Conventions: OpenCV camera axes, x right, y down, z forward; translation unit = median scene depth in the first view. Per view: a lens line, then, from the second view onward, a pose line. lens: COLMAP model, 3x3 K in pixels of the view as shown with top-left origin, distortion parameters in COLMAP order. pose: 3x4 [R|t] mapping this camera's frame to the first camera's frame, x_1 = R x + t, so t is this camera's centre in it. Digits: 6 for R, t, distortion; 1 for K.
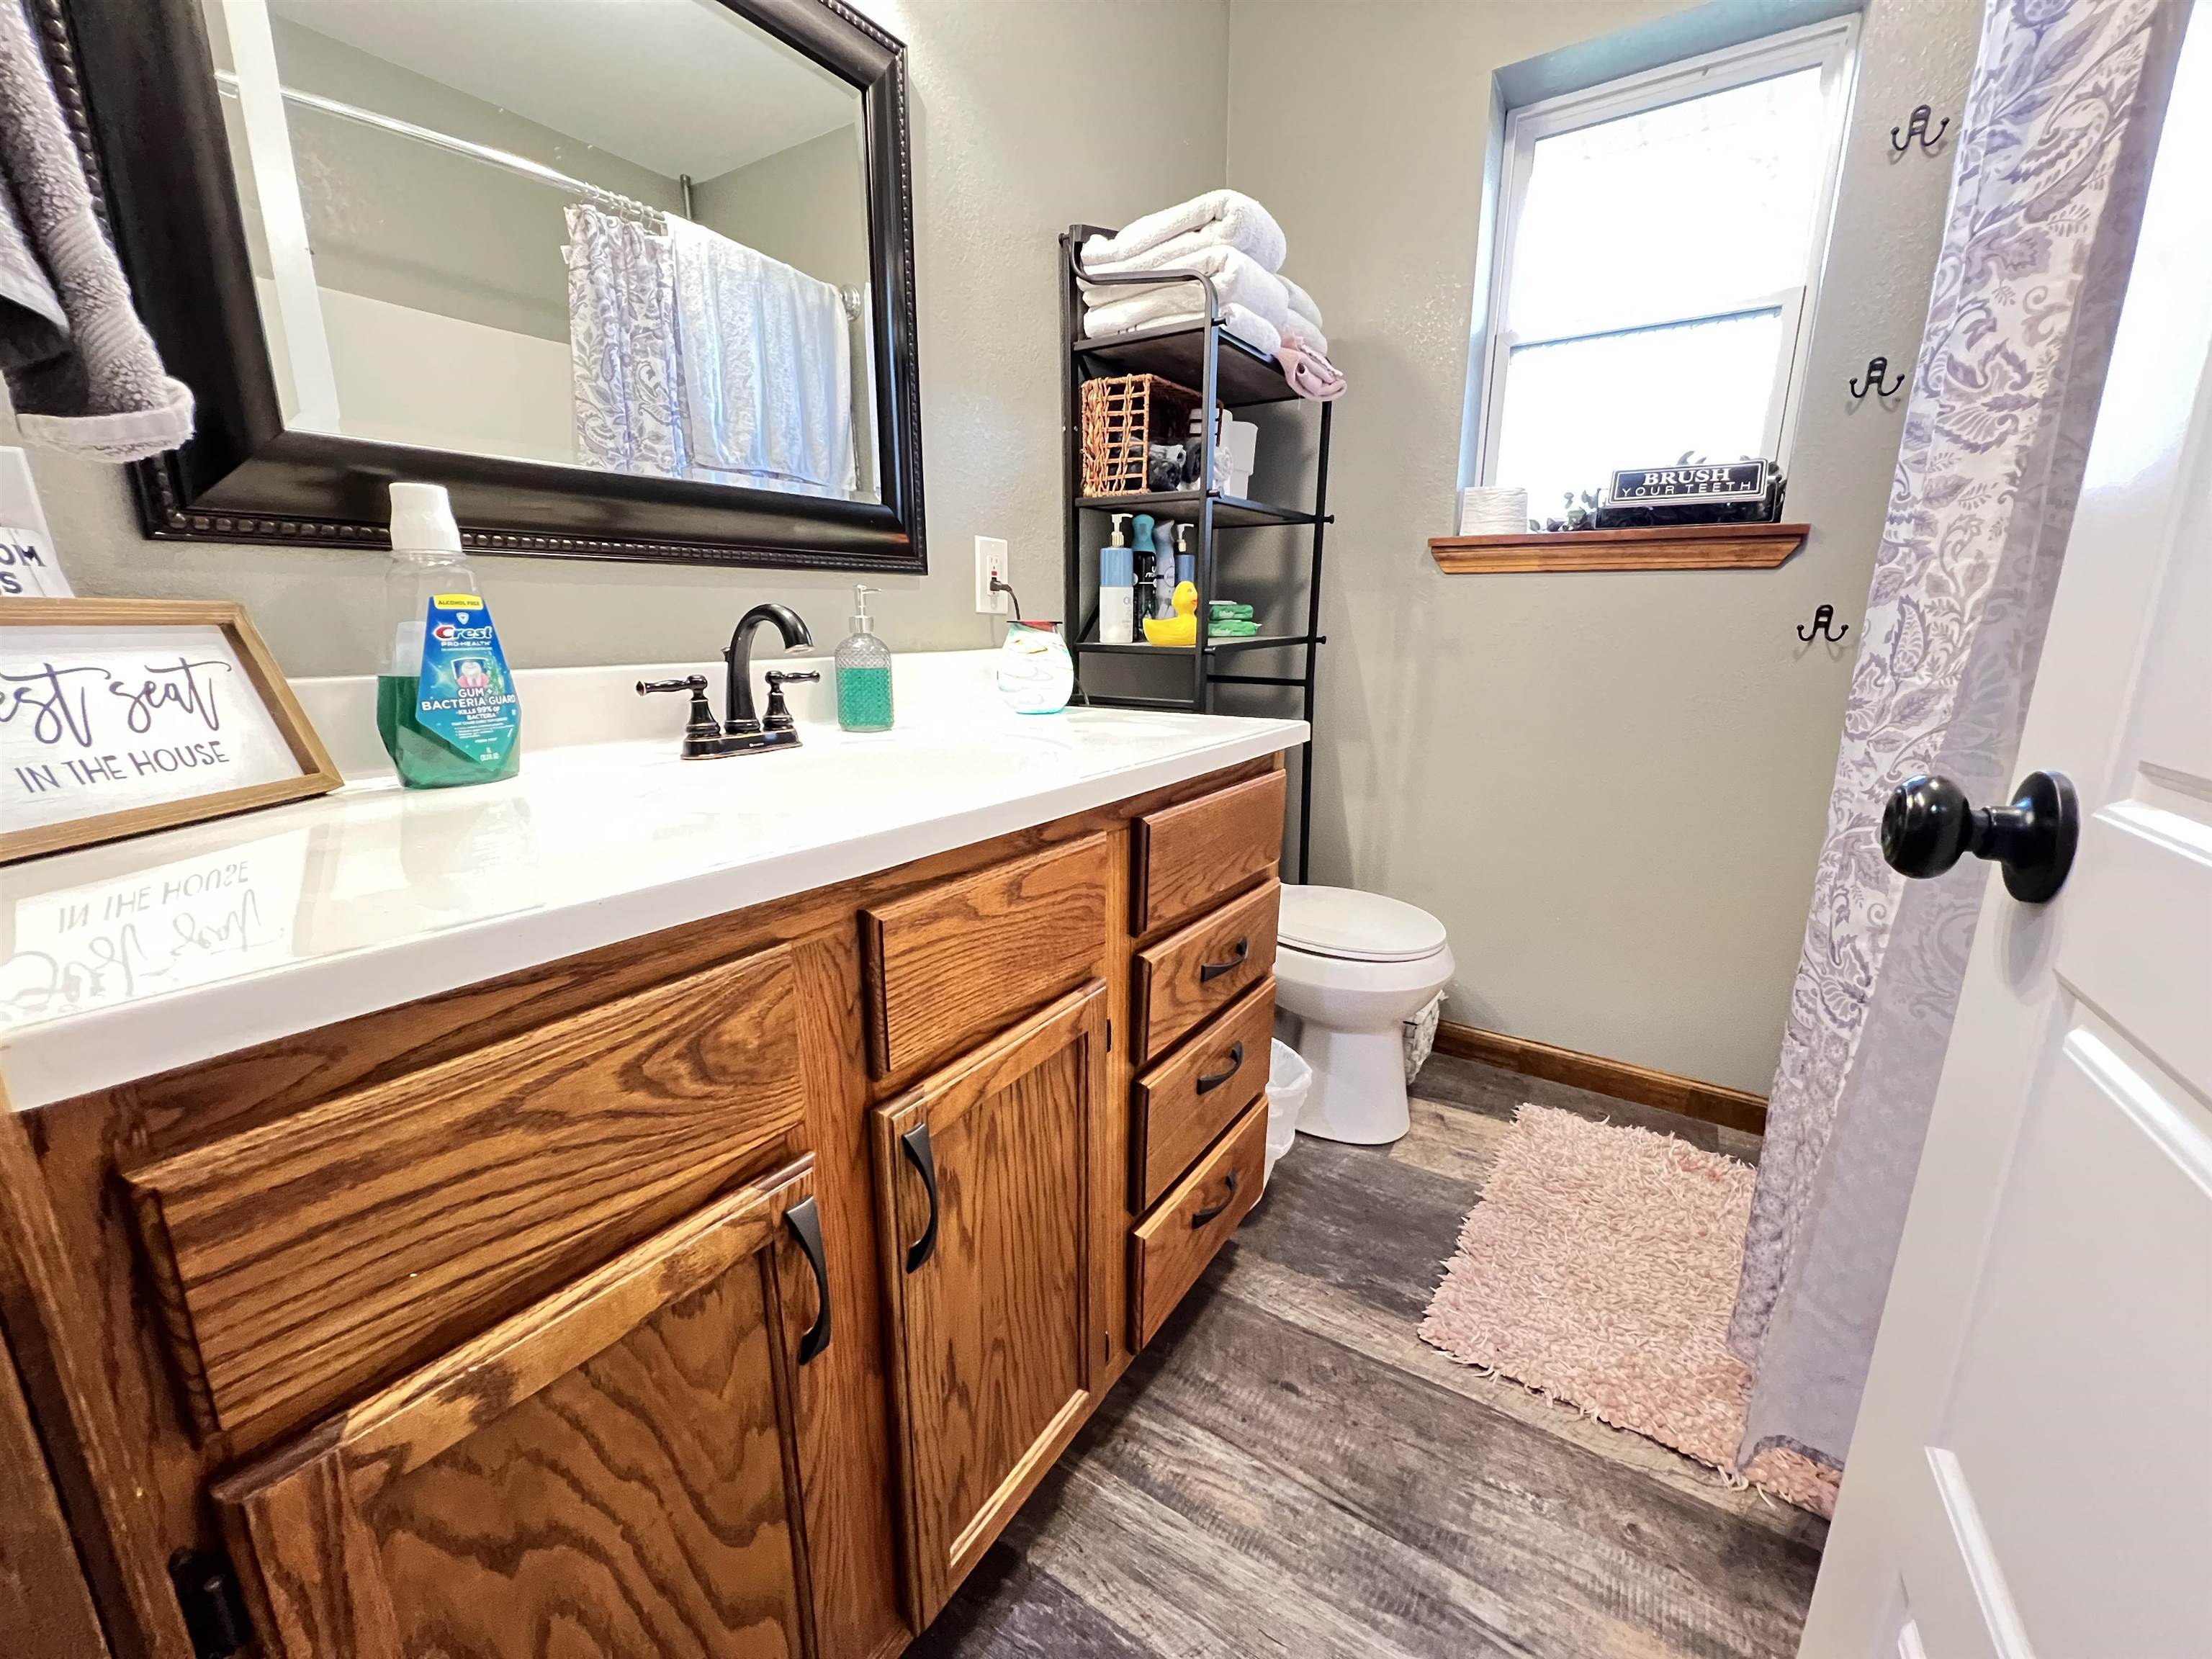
lens RADIAL K [[884.4, 0, 1118.8], [0, 884.4, 825.2], [0, 0, 1]] dist [-0.002146, 0.000654]
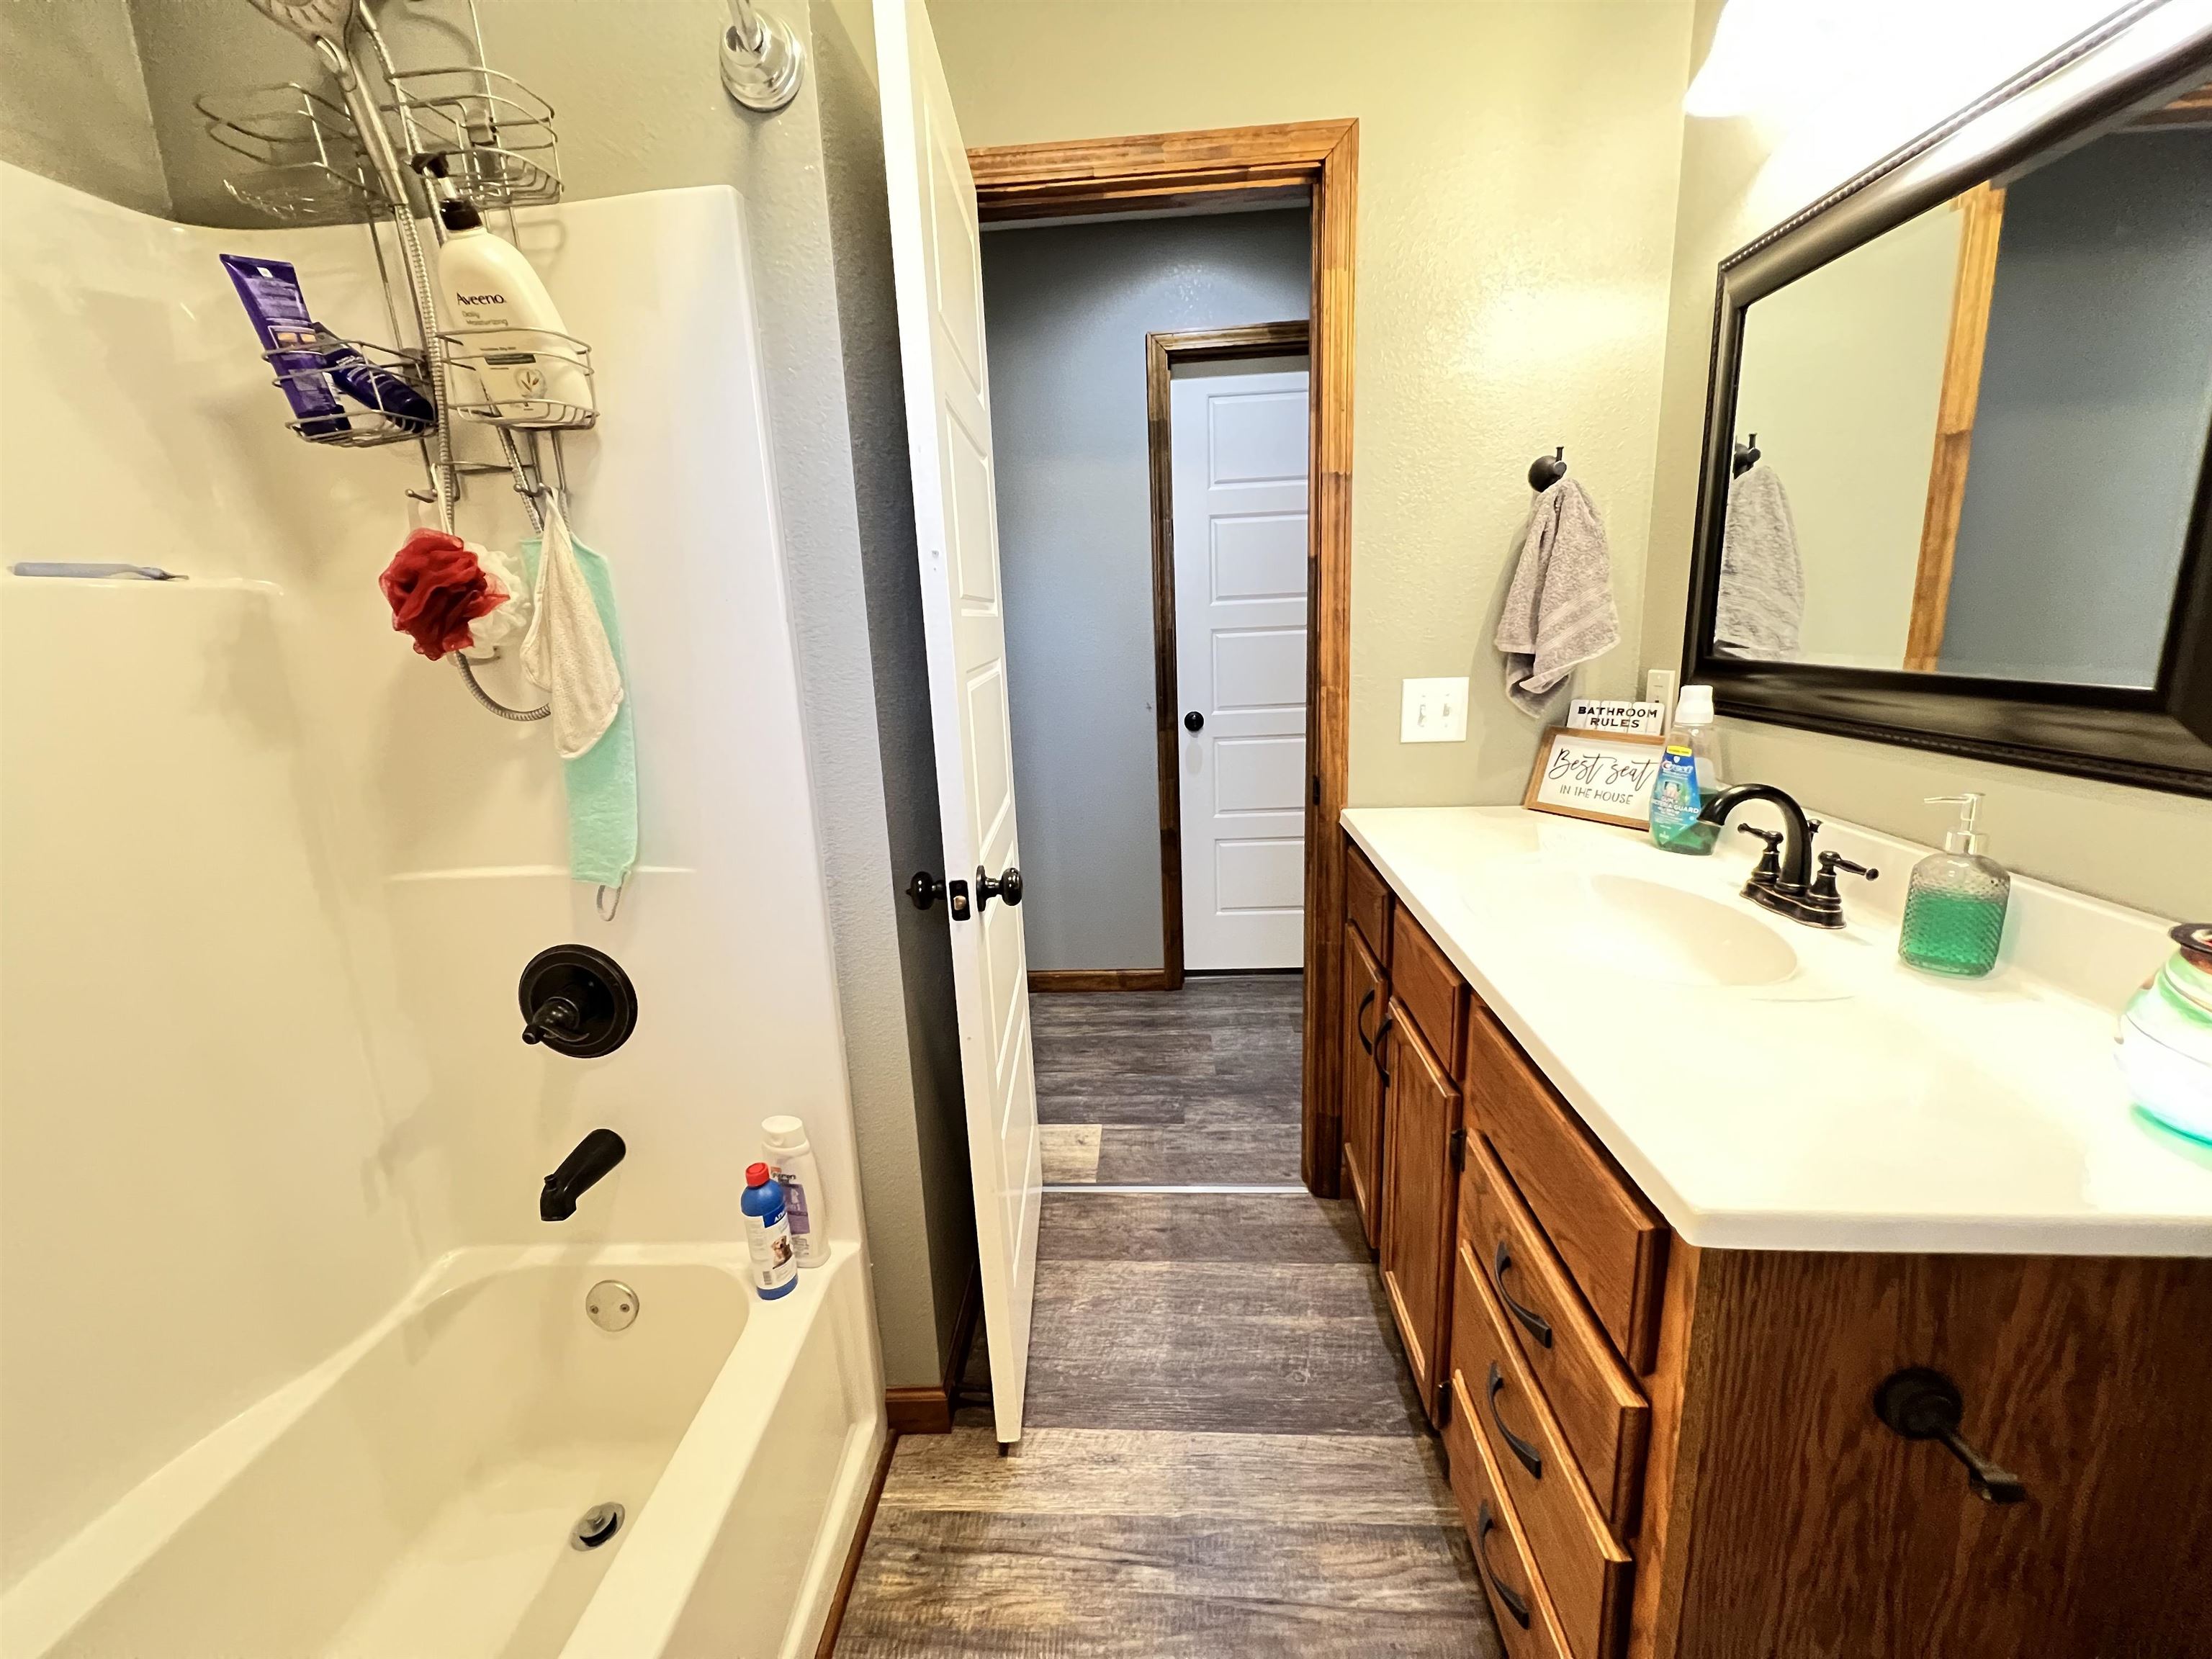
lens RADIAL K [[884.4, 0, 1095.8], [0, 884.4, 837.0], [0, 0, 1]] dist [-0.002146, 0.000654]
pose [[-0.867390, 0.158152, -0.471829, 0.872708], [-0.071748, 0.898501, 0.433068, -0.604600], [0.492430, 0.409491, -0.768004, 1.438330]]
